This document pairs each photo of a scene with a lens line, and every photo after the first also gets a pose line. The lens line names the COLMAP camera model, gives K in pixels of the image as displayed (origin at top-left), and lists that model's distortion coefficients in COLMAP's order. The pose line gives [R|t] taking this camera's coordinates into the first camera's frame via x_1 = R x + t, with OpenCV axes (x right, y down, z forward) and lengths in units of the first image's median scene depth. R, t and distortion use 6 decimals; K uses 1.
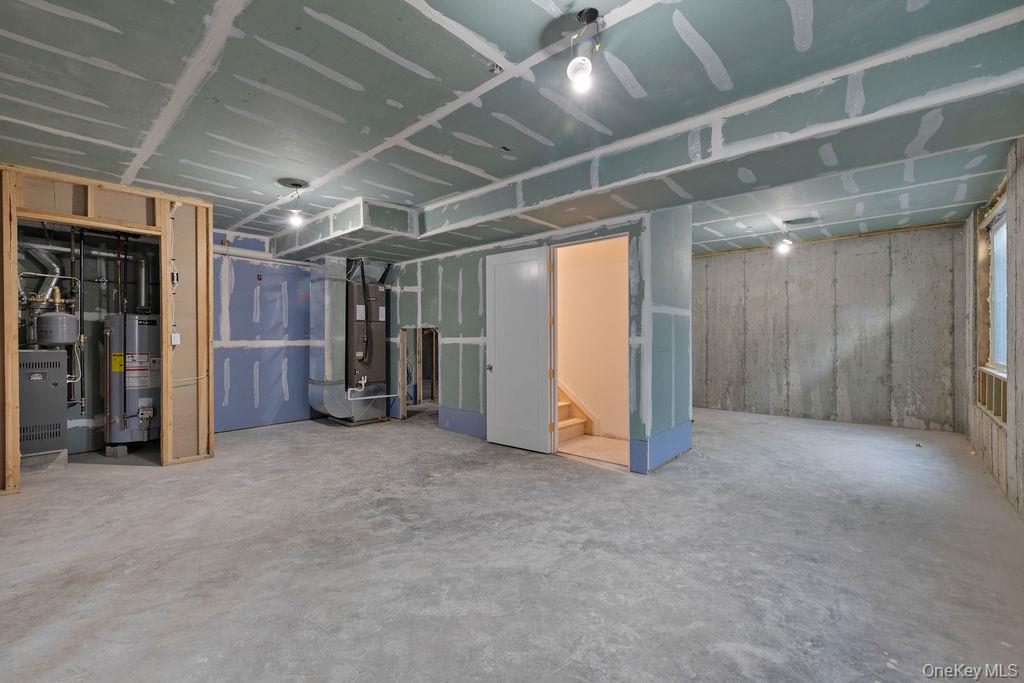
lens RADIAL K [[432.0, 0, 507.9], [0, 432.0, 337.1], [0, 0, 1]] dist [0.007921, 0.000703]
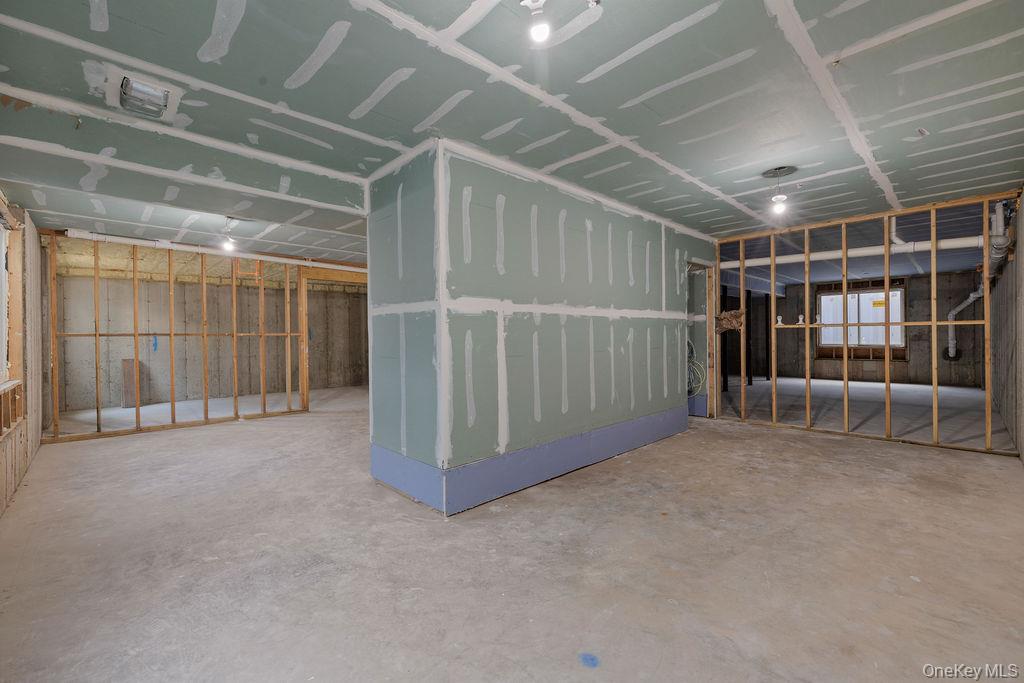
lens RADIAL K [[432.0, 0, 507.9], [0, 432.0, 340.5], [0, 0, 1]] dist [0.007921, 0.000703]
pose [[-0.084270, 0.009249, -0.996400, 1.448204], [0.006968, 0.999938, 0.008692, -0.011128], [0.996419, -0.006211, -0.084329, 1.576279]]
